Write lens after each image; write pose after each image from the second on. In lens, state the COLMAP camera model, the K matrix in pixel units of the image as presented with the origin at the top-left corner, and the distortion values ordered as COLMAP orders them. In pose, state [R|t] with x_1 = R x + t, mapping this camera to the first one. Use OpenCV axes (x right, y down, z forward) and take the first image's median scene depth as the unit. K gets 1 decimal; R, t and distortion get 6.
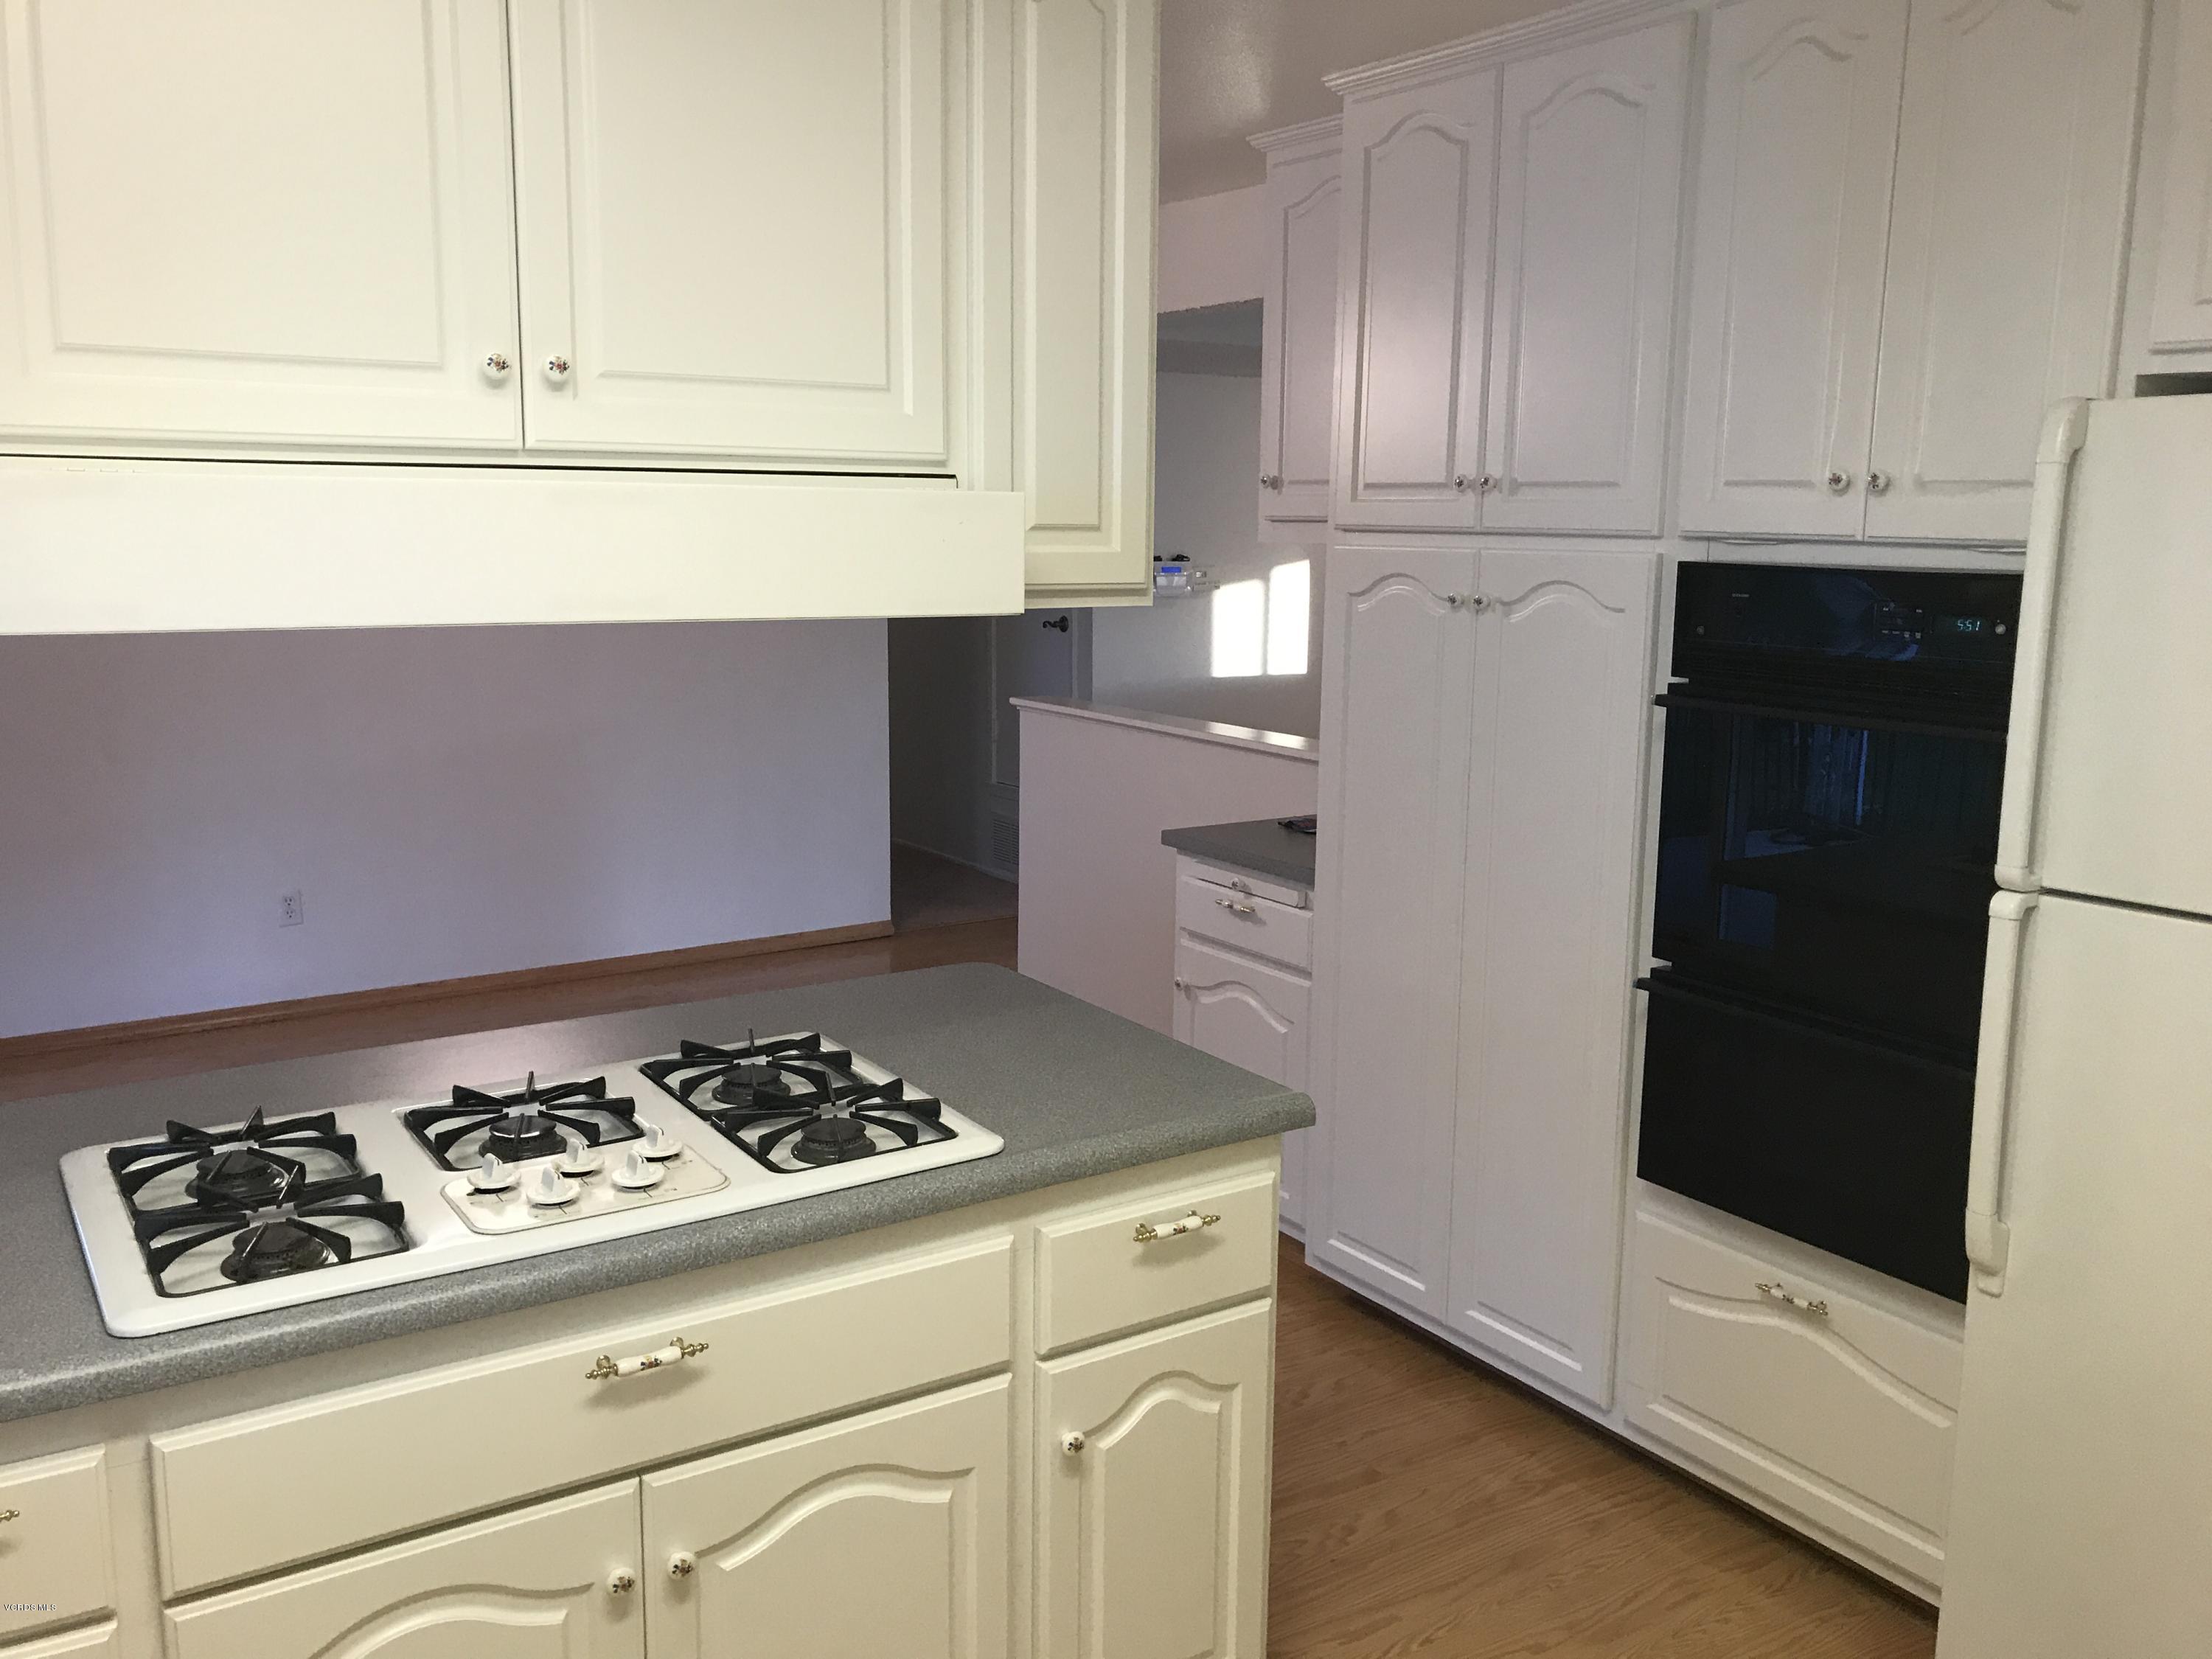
lens RADIAL K [[1825.9, 0, 1124.7], [0, 1825.9, 845.5], [0, 0, 1]] dist [0.038779, -0.055394]
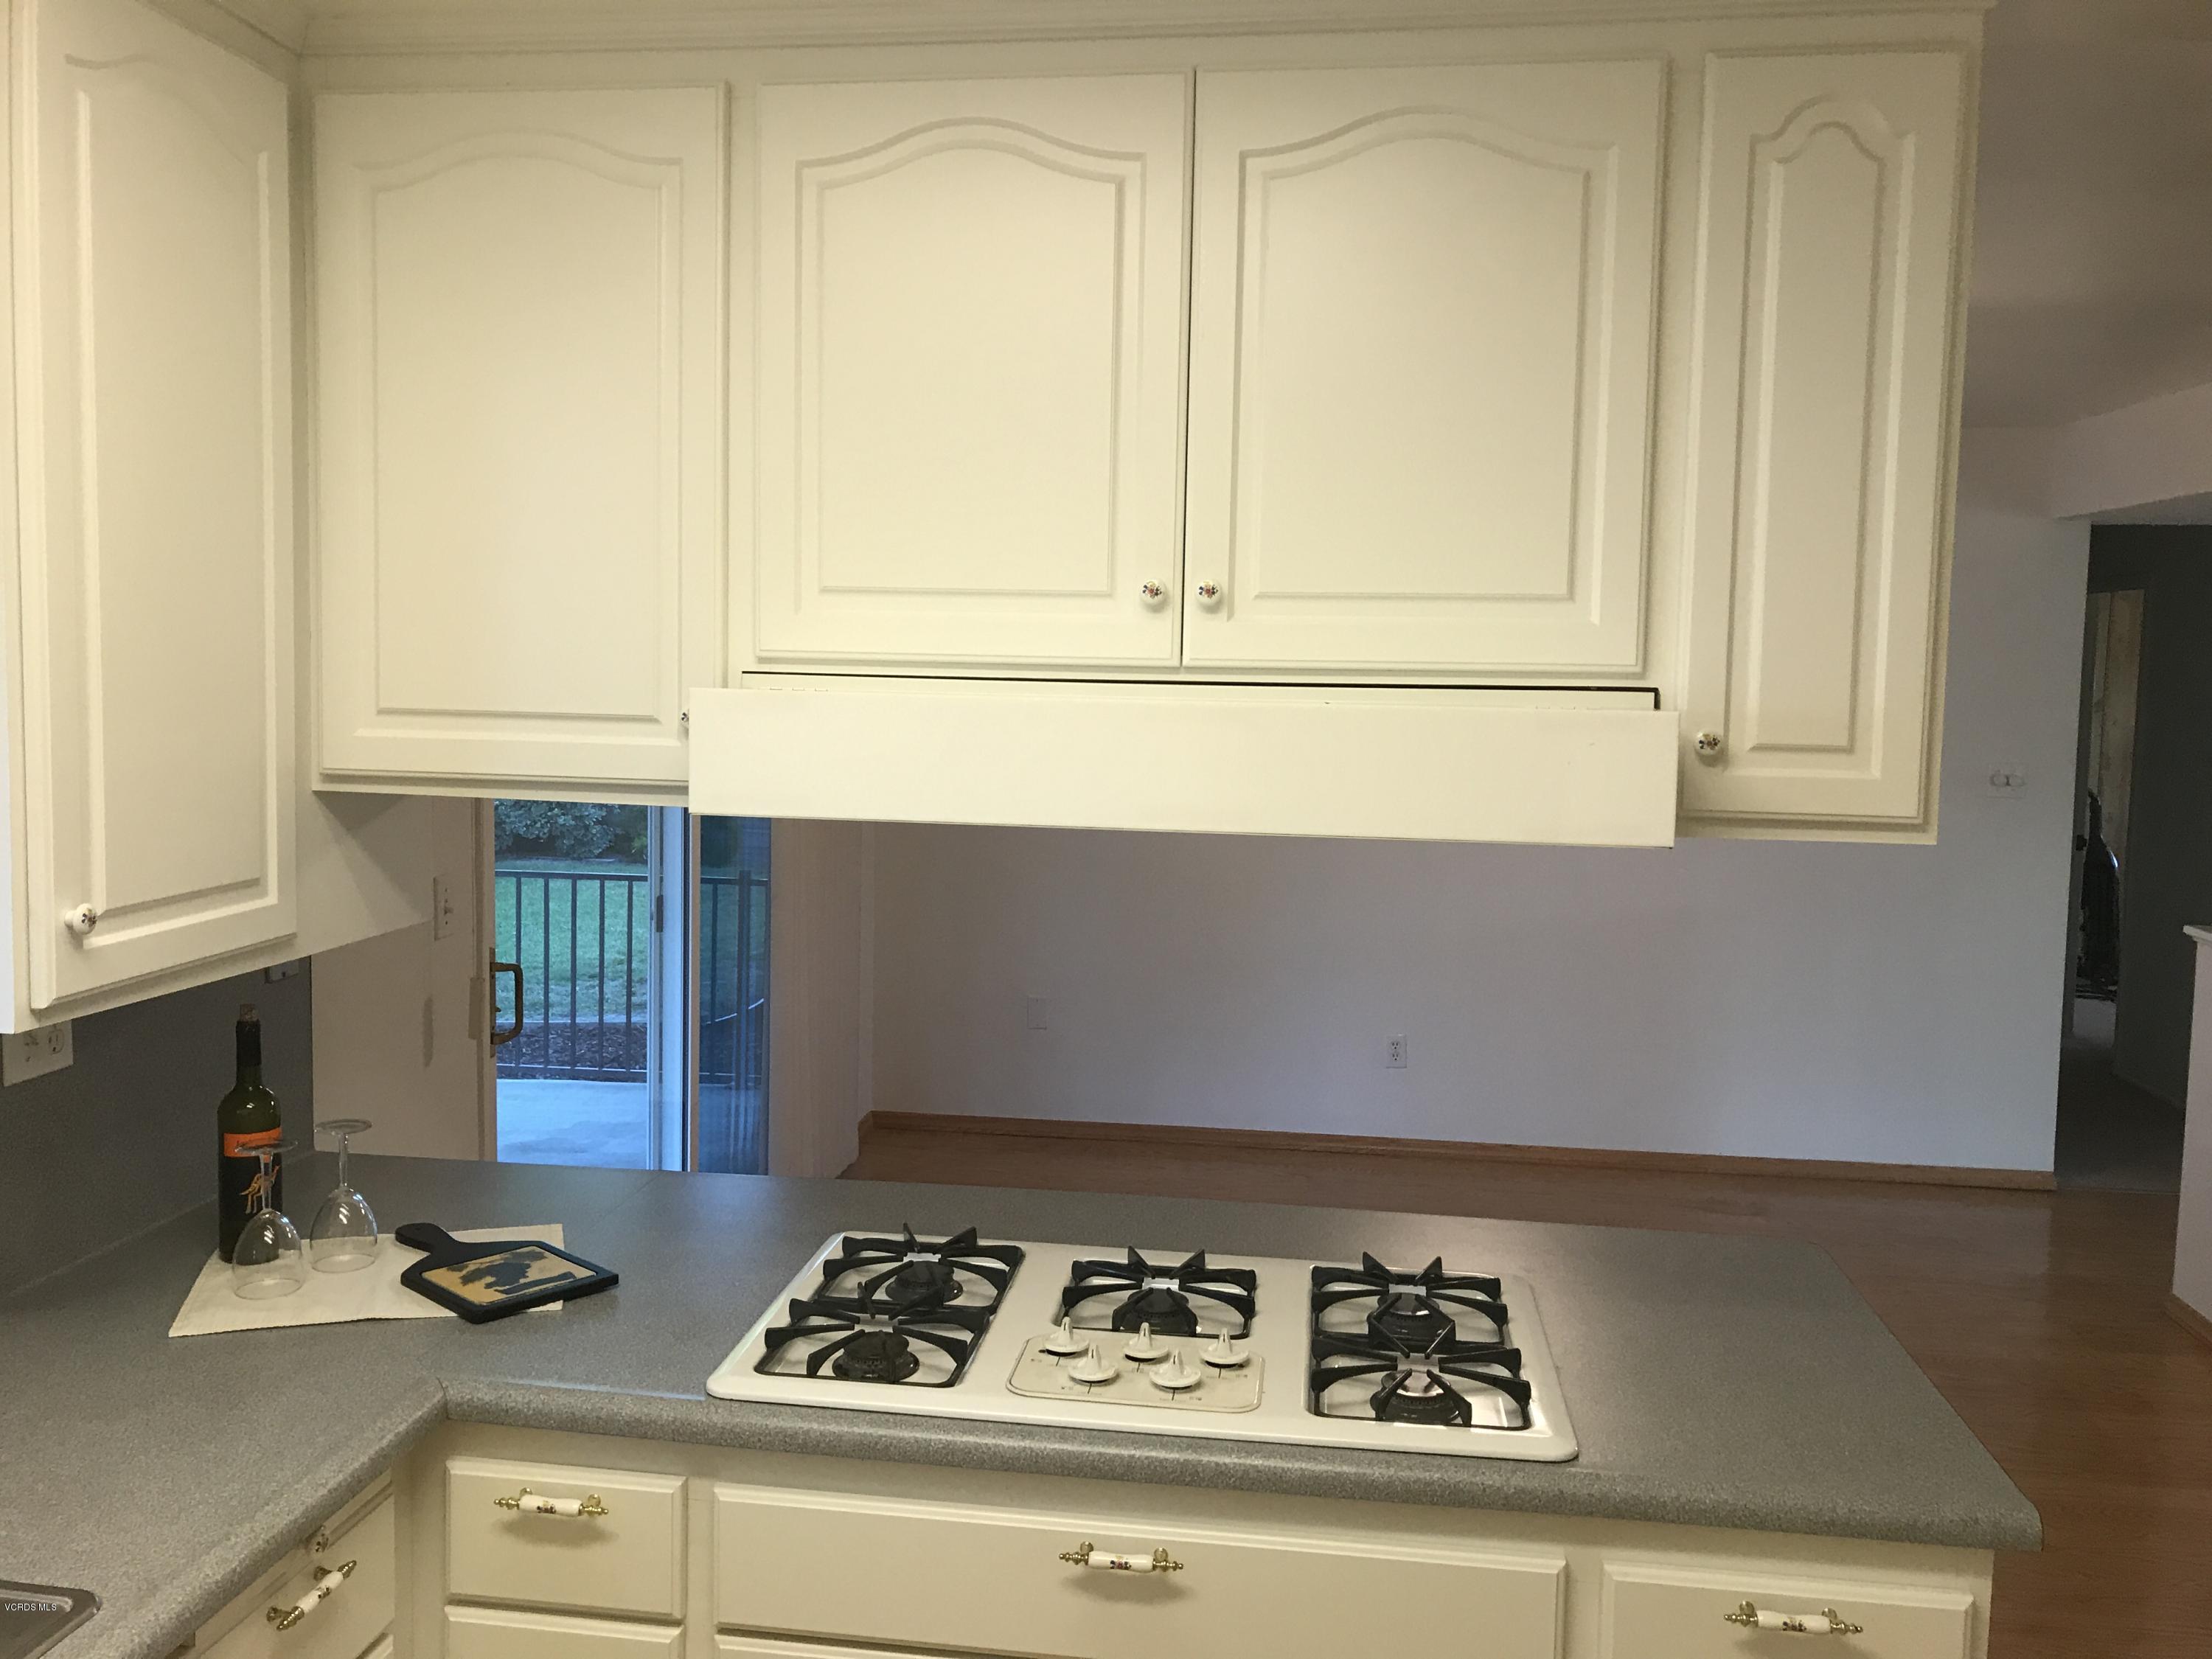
lens RADIAL K [[1825.9, 0, 1116.0], [0, 1825.9, 831.8], [0, 0, 1]] dist [0.038779, -0.055394]
pose [[0.748261, 0.055398, -0.661088, 0.342765], [-0.130576, 0.989312, -0.064892, -0.043688], [0.650428, 0.134878, 0.747497, 0.178767]]
